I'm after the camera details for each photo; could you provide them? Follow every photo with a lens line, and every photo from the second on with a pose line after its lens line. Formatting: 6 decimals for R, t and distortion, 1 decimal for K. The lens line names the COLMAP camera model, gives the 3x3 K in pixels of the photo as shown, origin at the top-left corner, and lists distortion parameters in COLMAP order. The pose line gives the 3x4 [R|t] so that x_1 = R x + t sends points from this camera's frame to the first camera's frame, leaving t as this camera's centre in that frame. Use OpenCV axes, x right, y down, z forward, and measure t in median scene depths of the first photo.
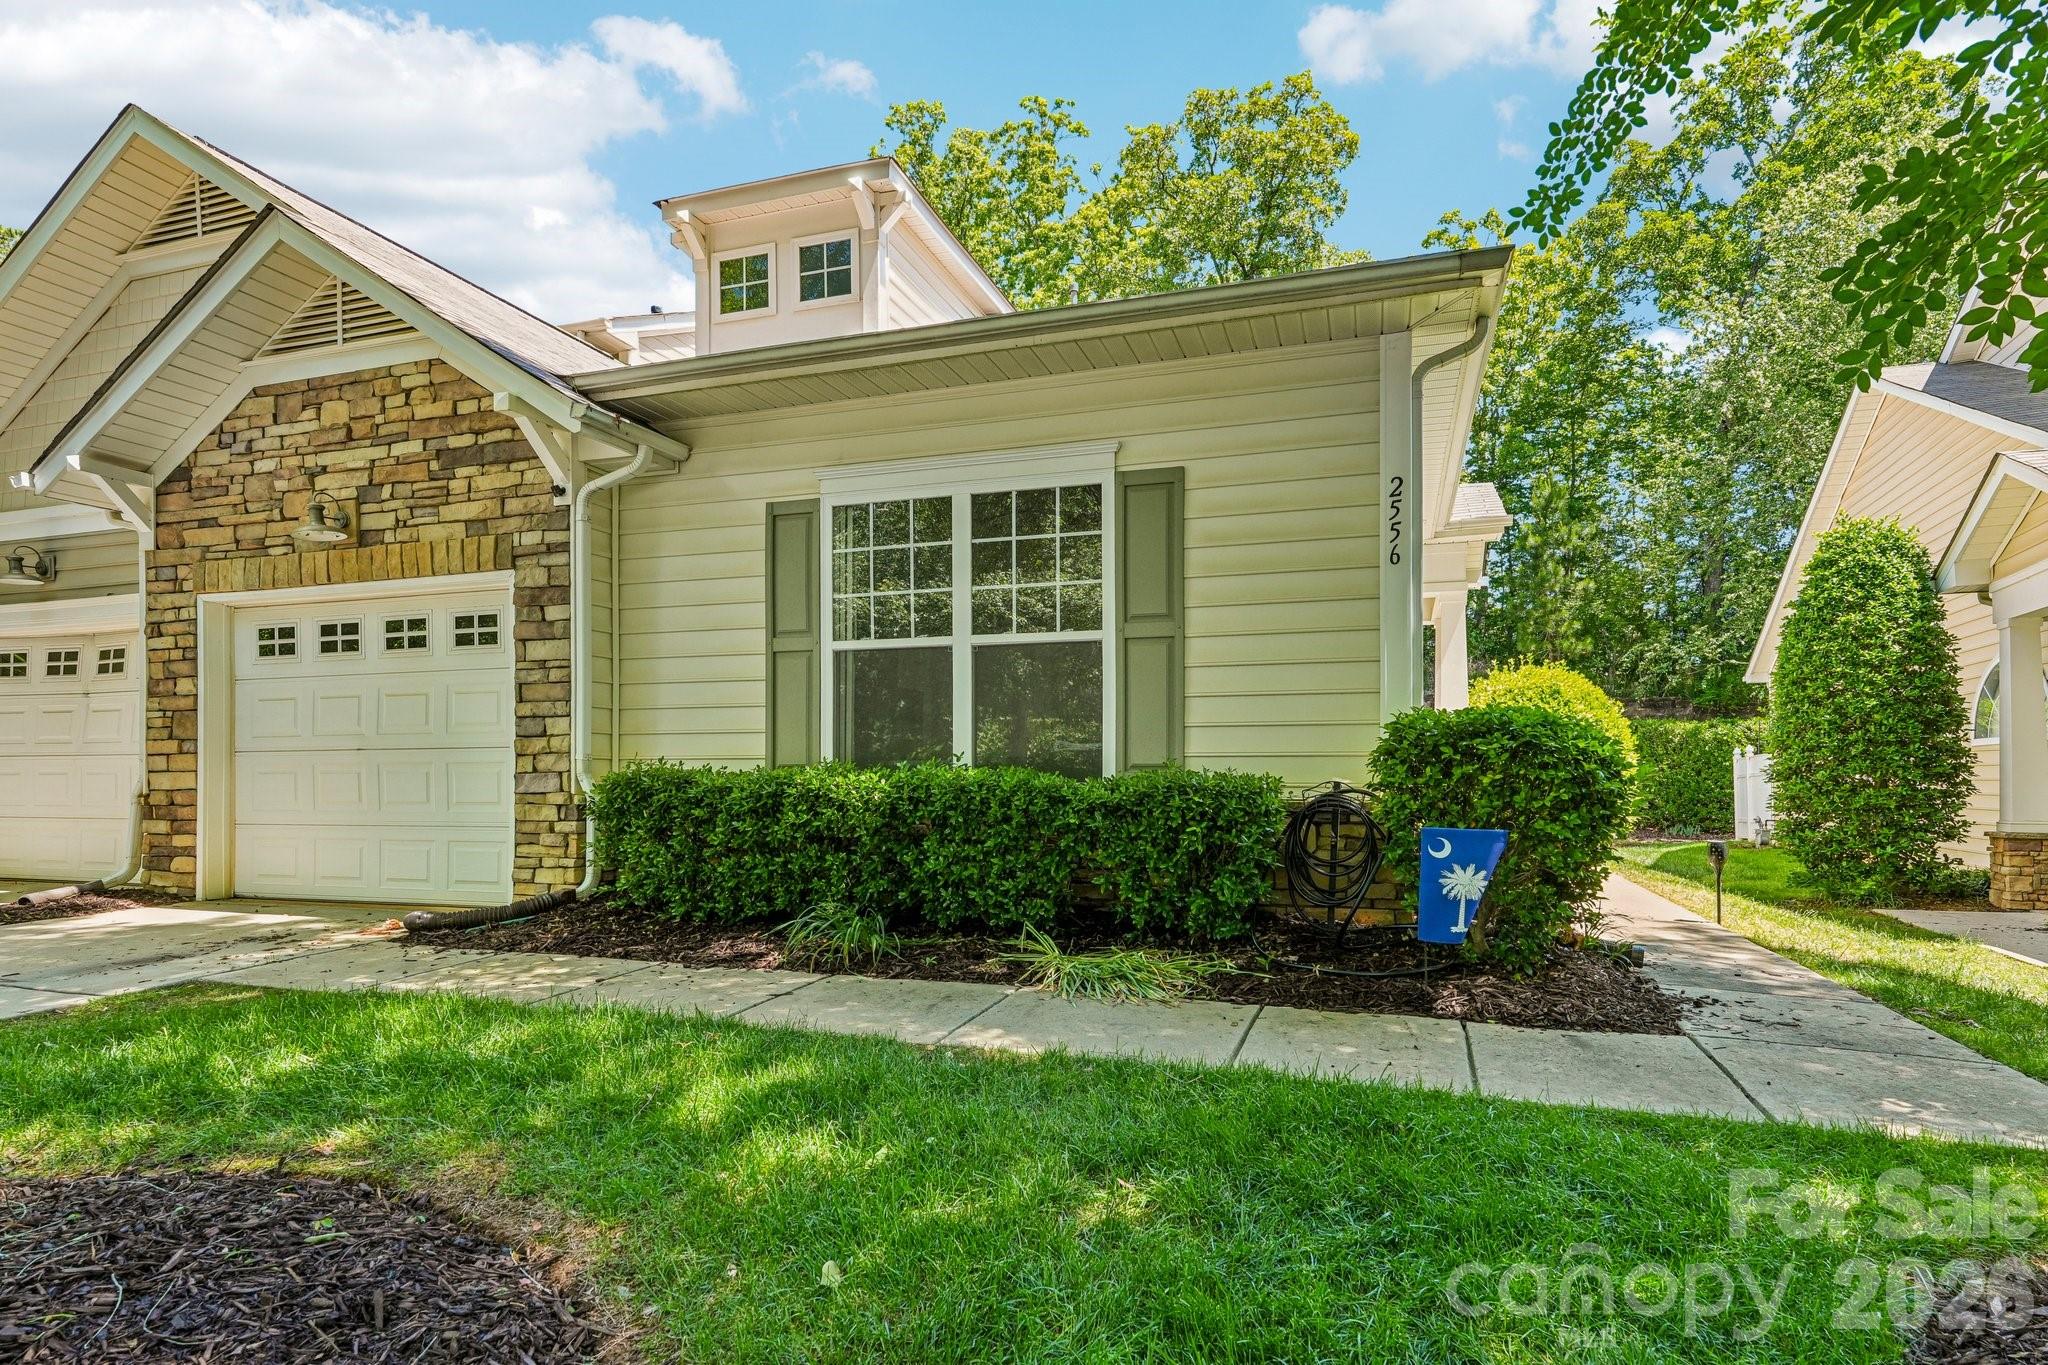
lens RADIAL K [[1000.0, 0, 1103.8], [0, 1000.0, 750.1], [0, 0, 1]] dist [0.005511, -0.000598]
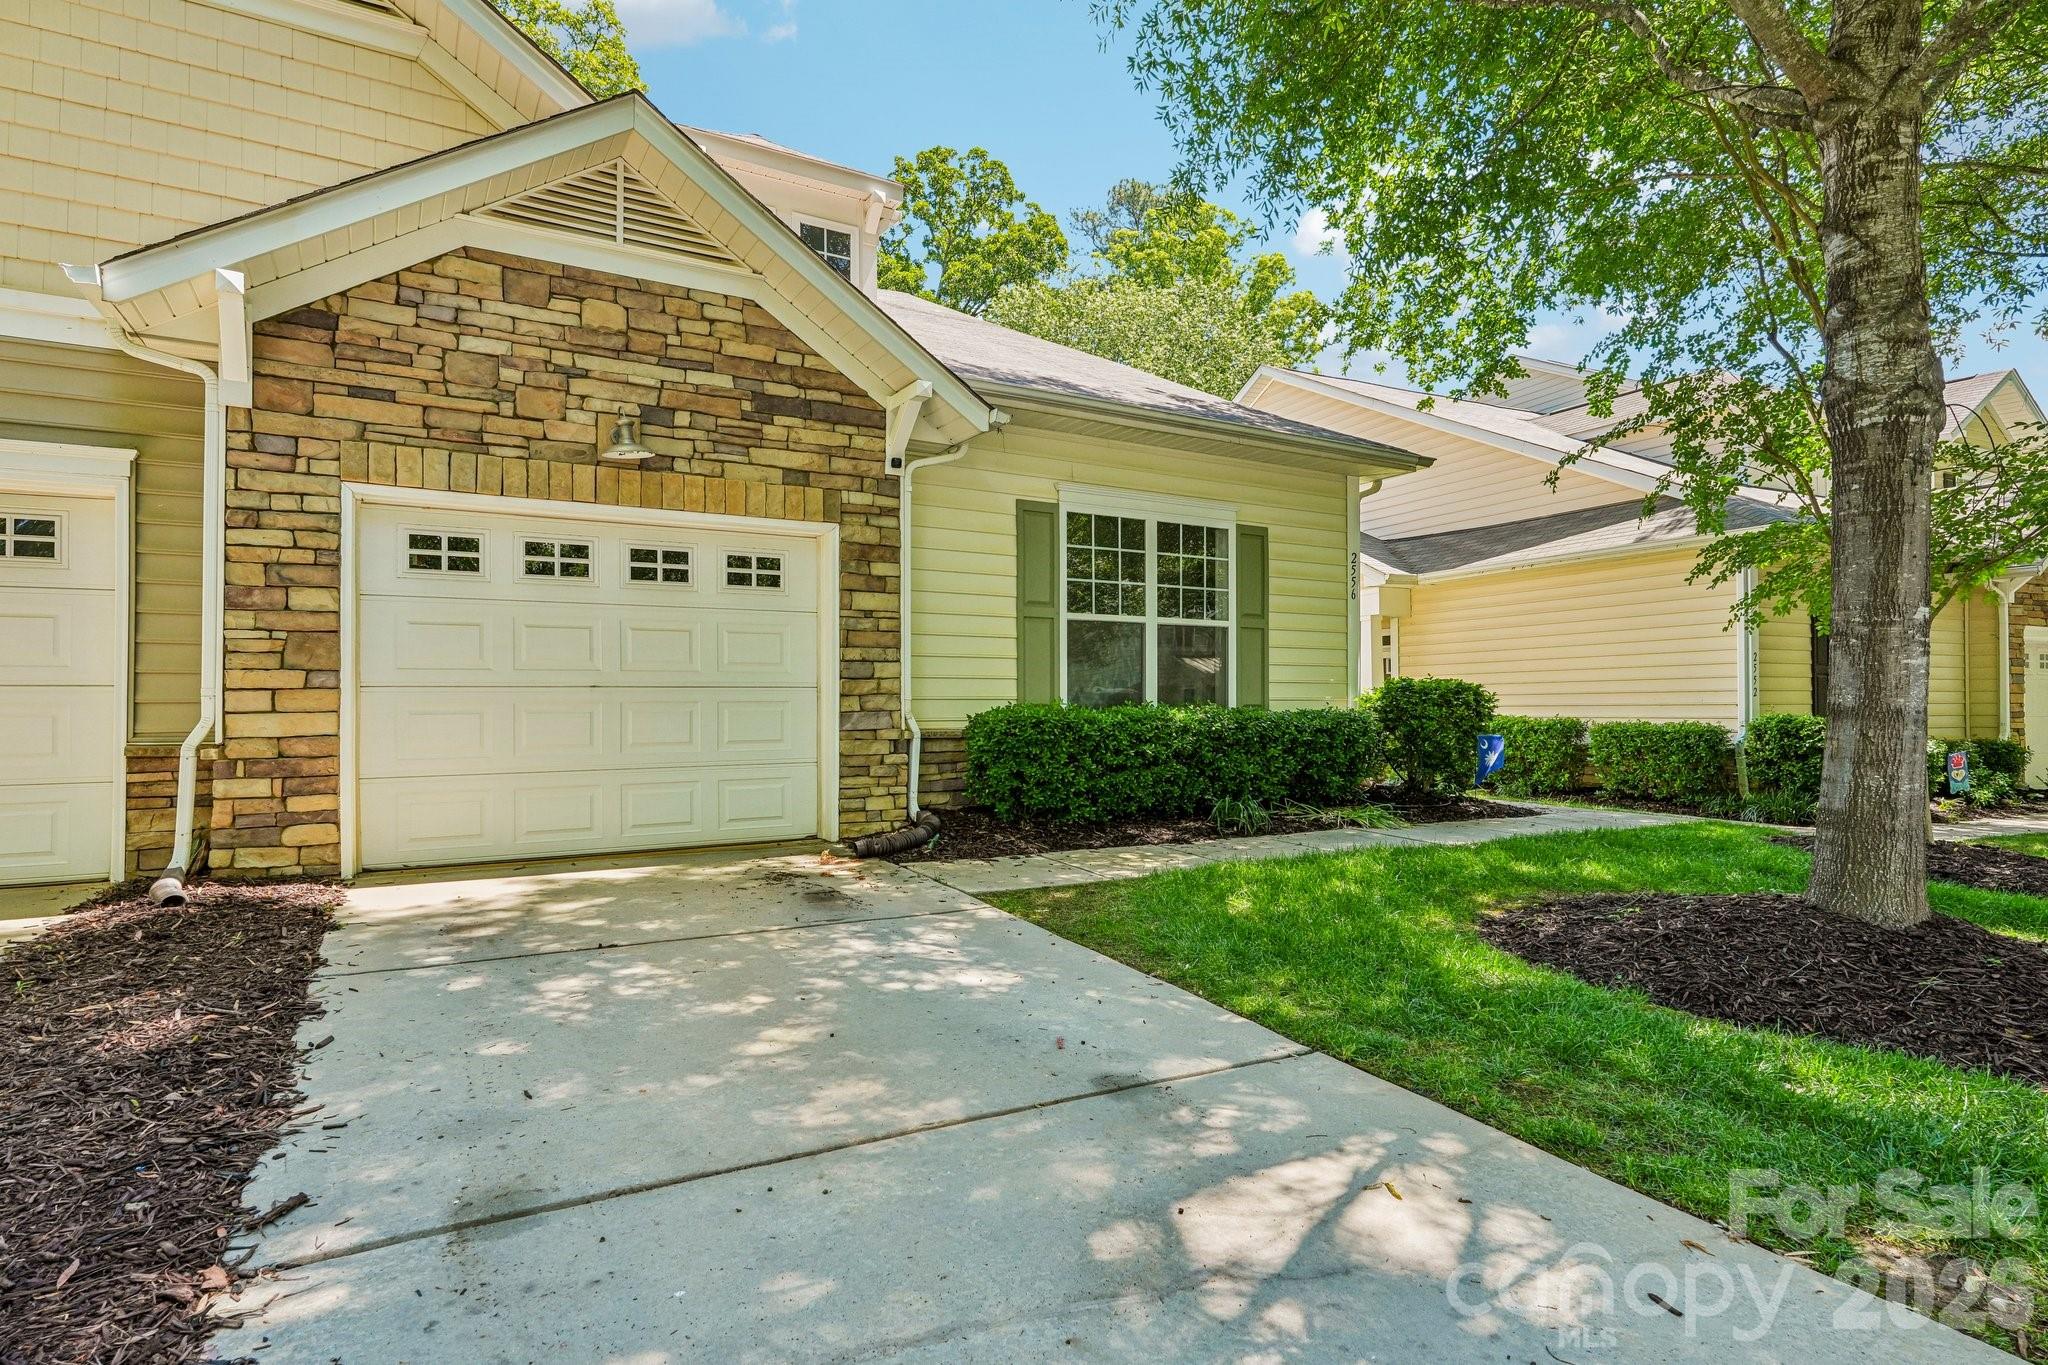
lens RADIAL K [[1000.0, 0, 1014.8], [0, 1000.0, 697.2], [0, 0, 1]] dist [0.005511, -0.000598]
pose [[0.701074, 0.005054, 0.713071, -1.238619], [-0.015209, 0.999853, 0.007867, -0.004486], [-0.712927, -0.016361, 0.701048, 0.105443]]
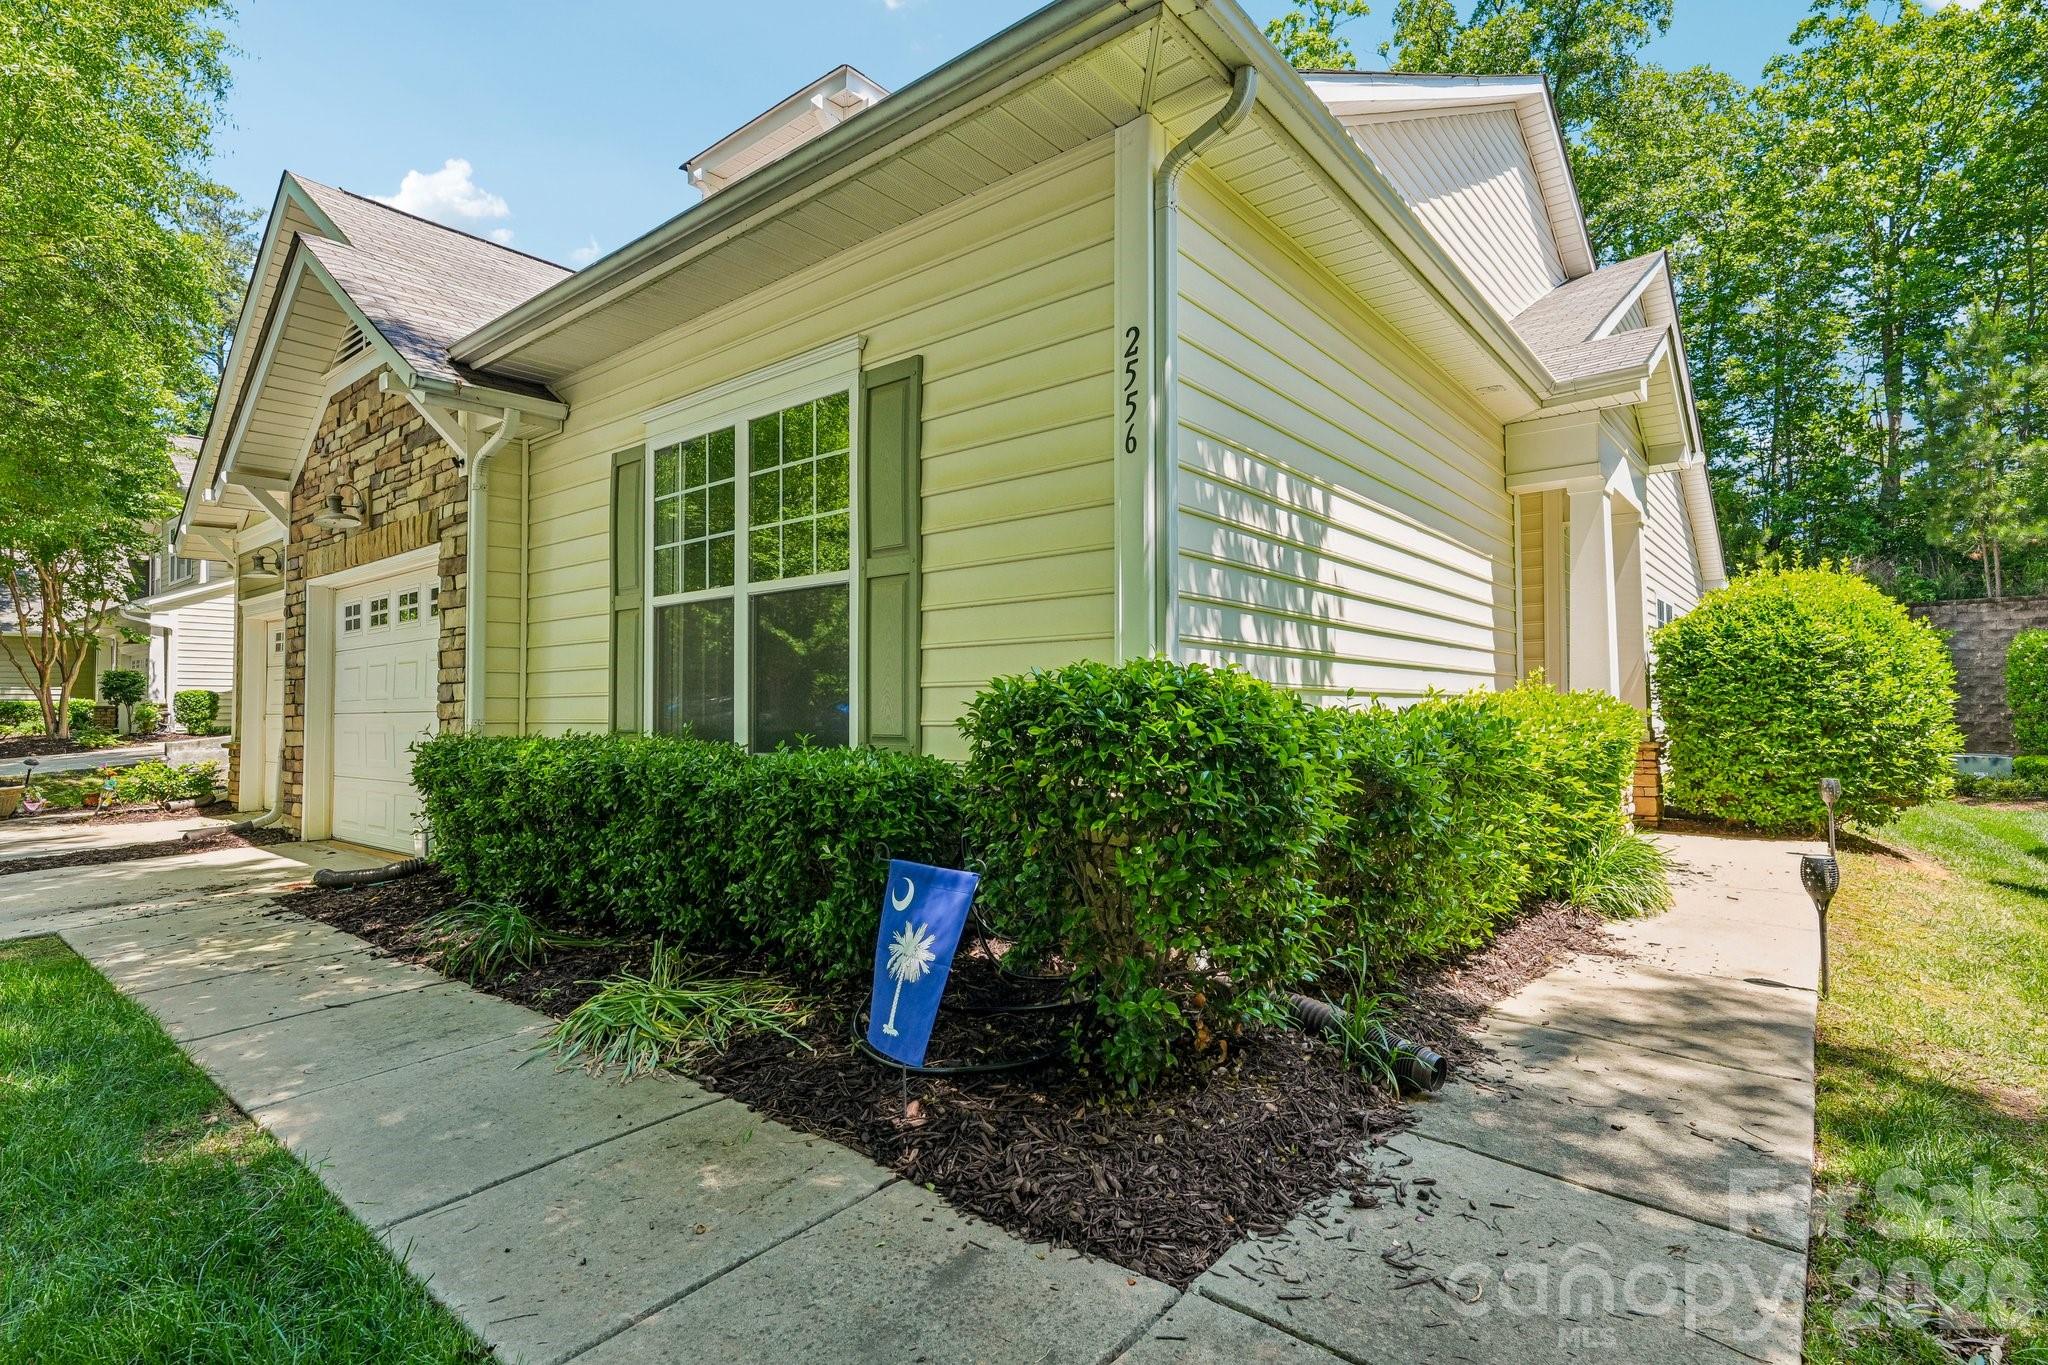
lens RADIAL K [[1000.0, 0, 1063.8], [0, 1000.0, 689.9], [0, 0, 1]] dist [0.005511, -0.000598]
pose [[0.932138, -0.014447, -0.361814, 0.403862], [0.017488, 0.999834, 0.005131, -0.020766], [0.361680, -0.011110, 0.932236, 0.268891]]
